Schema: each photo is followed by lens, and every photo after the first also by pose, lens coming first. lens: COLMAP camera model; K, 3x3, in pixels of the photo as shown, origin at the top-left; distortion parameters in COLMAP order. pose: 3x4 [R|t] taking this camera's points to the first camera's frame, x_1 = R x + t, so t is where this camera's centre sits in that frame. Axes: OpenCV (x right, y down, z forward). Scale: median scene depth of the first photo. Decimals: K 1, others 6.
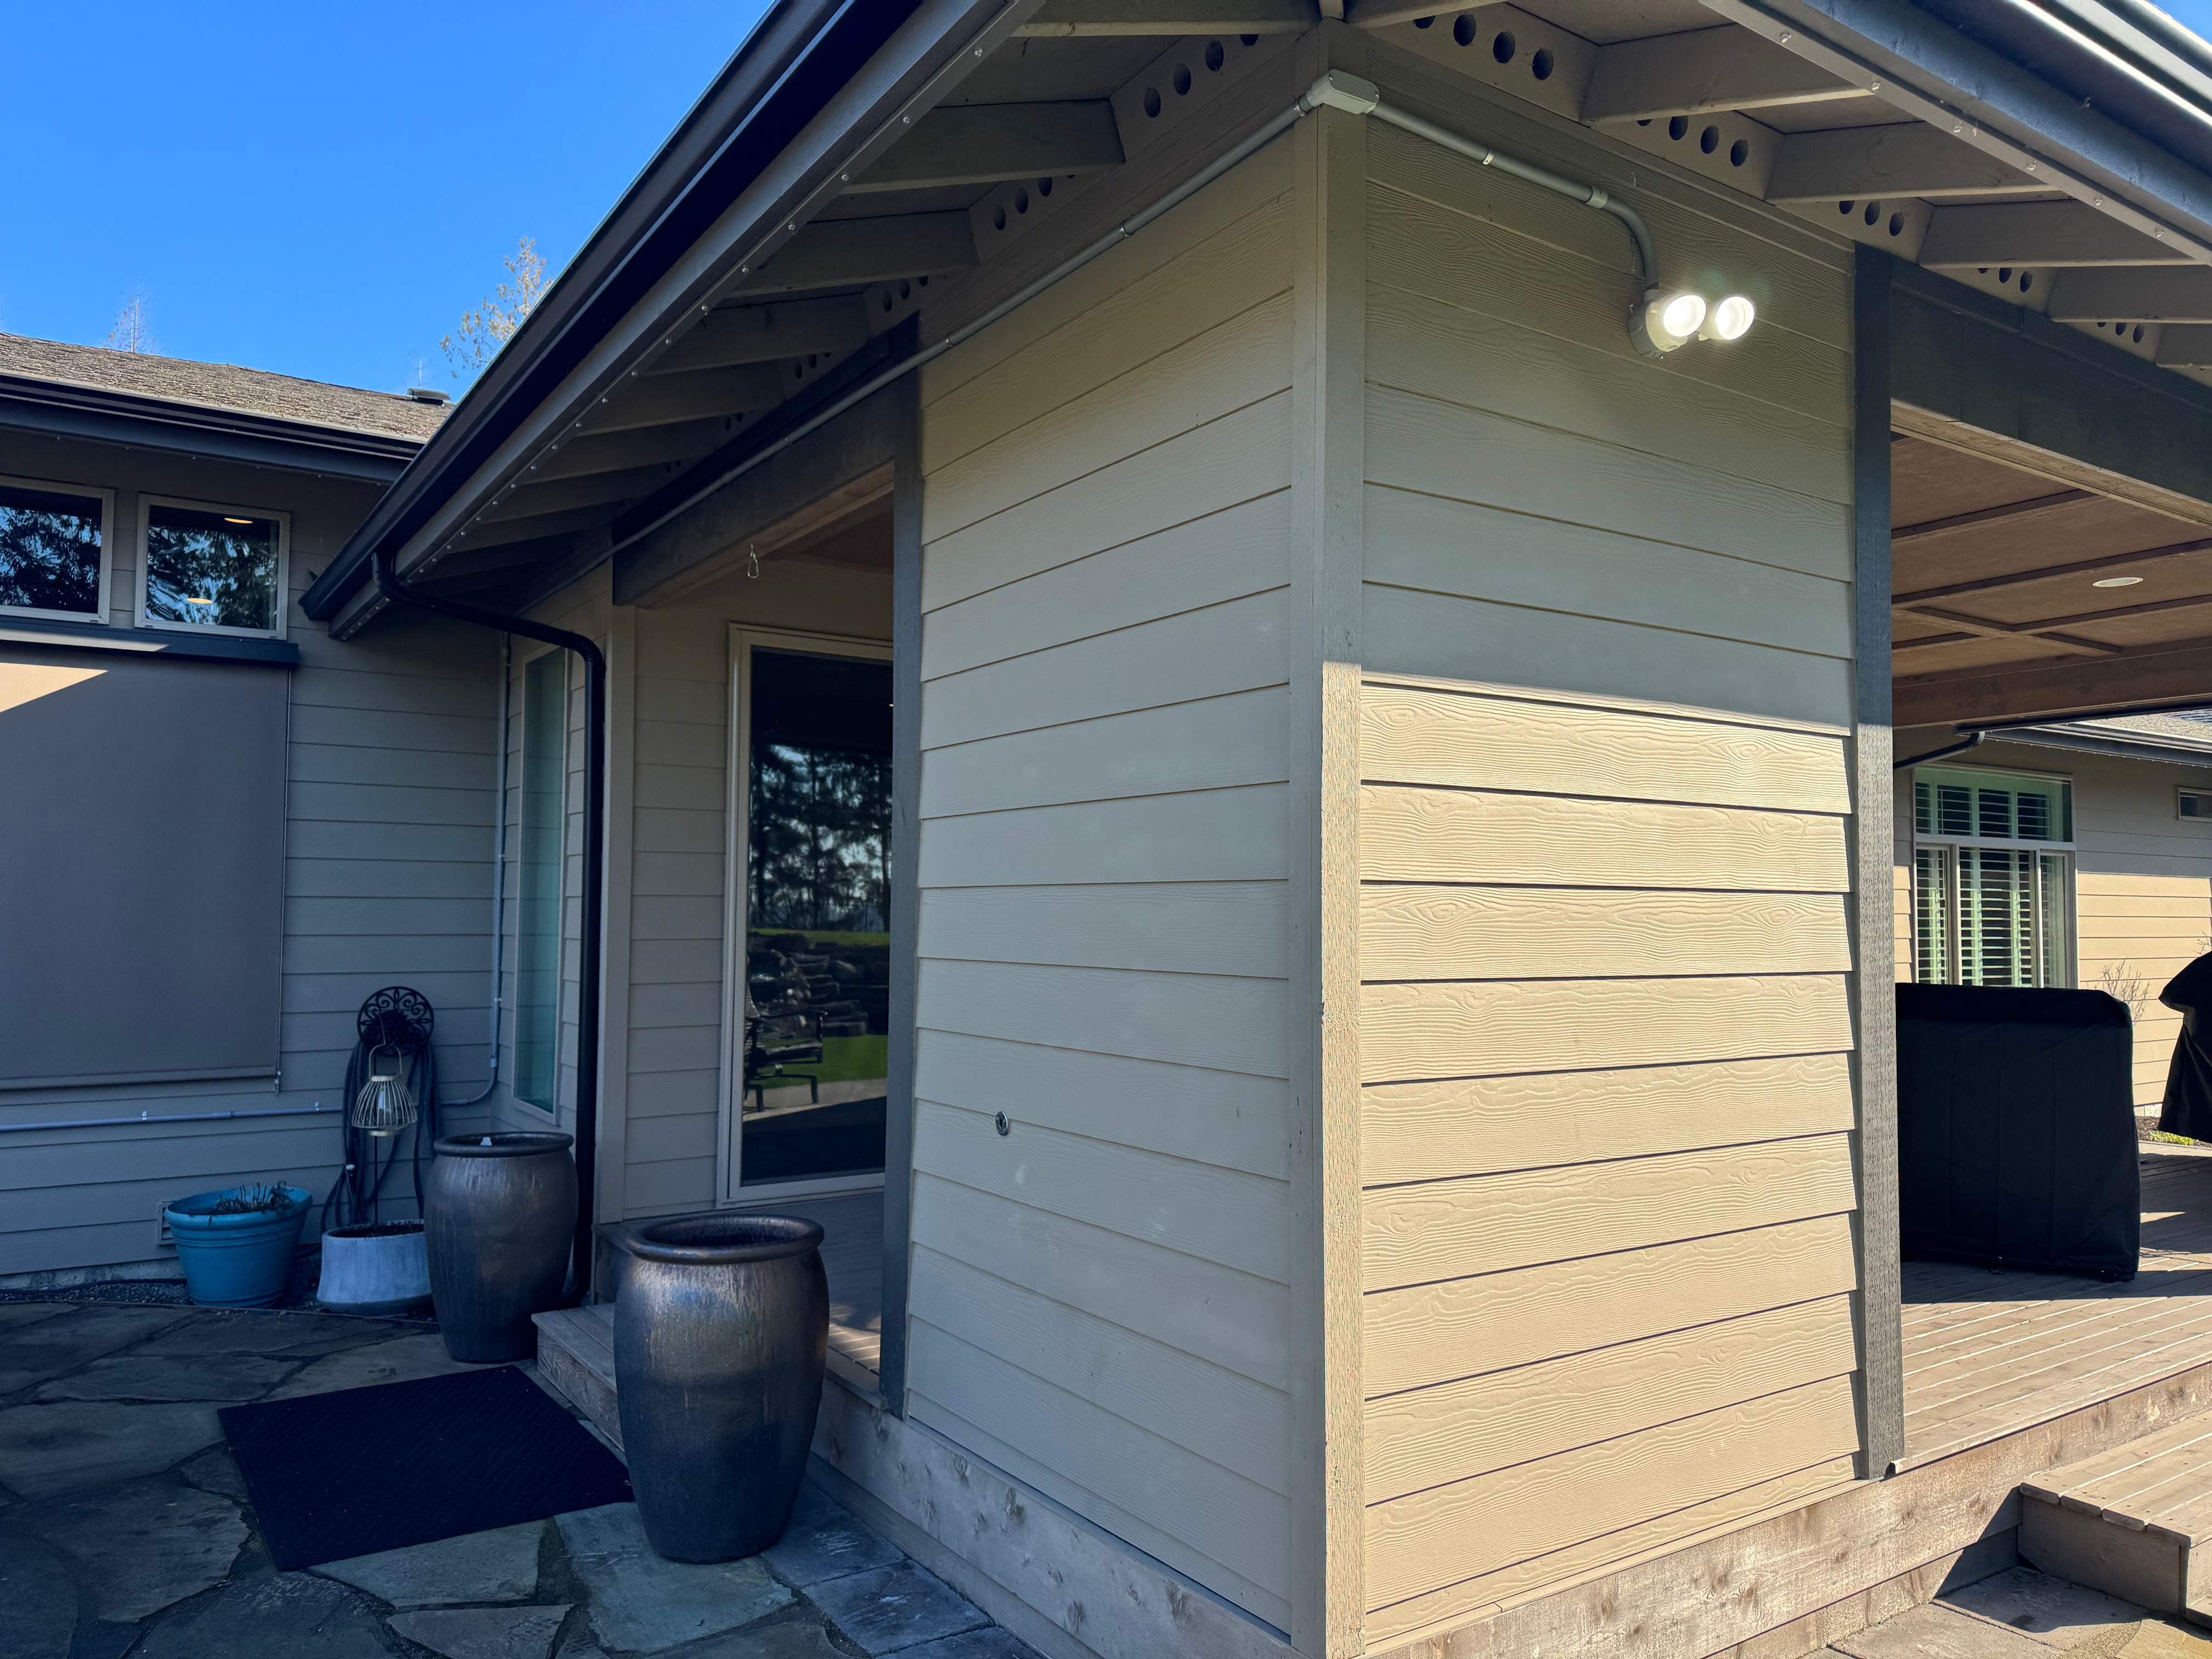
lens RADIAL K [[1559.8, 0, 1106.0], [0, 1559.8, 829.5], [0, 0, 1]] dist [-0.001301, -0.001141]
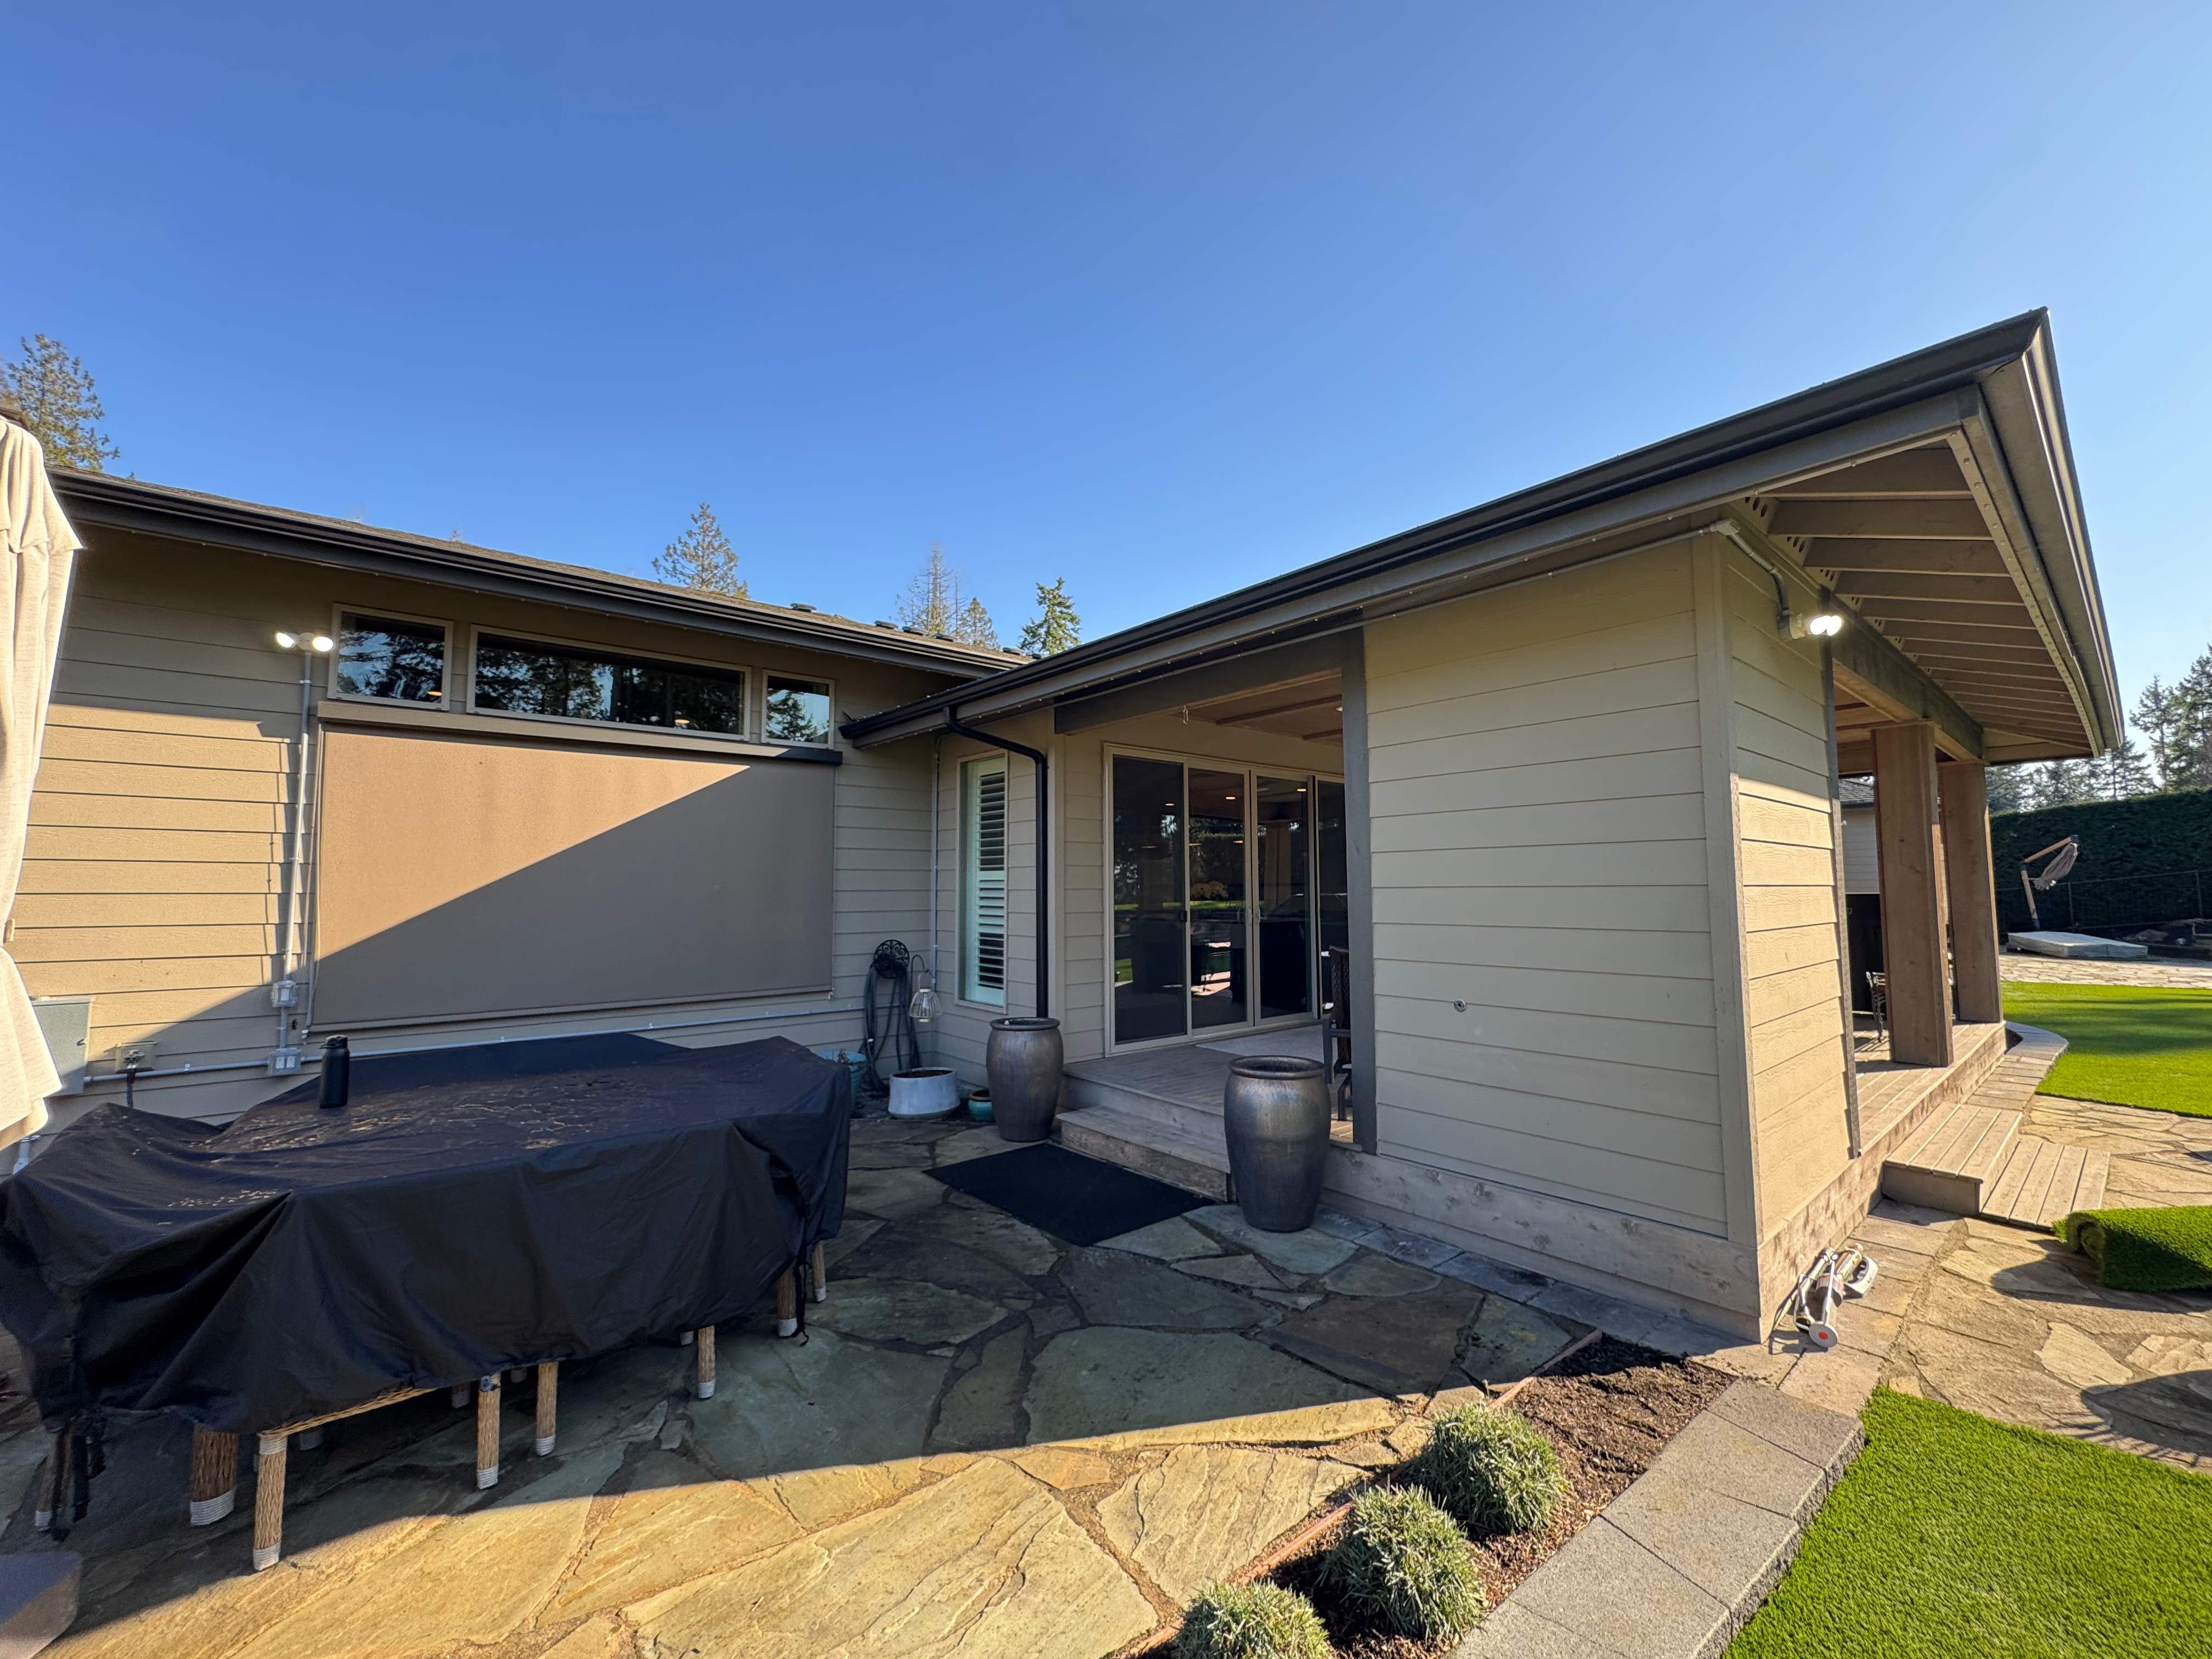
lens RADIAL K [[882.2, 0, 1106.0], [0, 882.2, 829.5], [0, 0, 1]] dist [-0.010904, -0.000041]
pose [[0.994907, -0.005175, 0.100660, -0.578846], [0.006346, 0.999916, -0.011318, -0.027277], [-0.100593, 0.011899, 0.994857, -0.088822]]
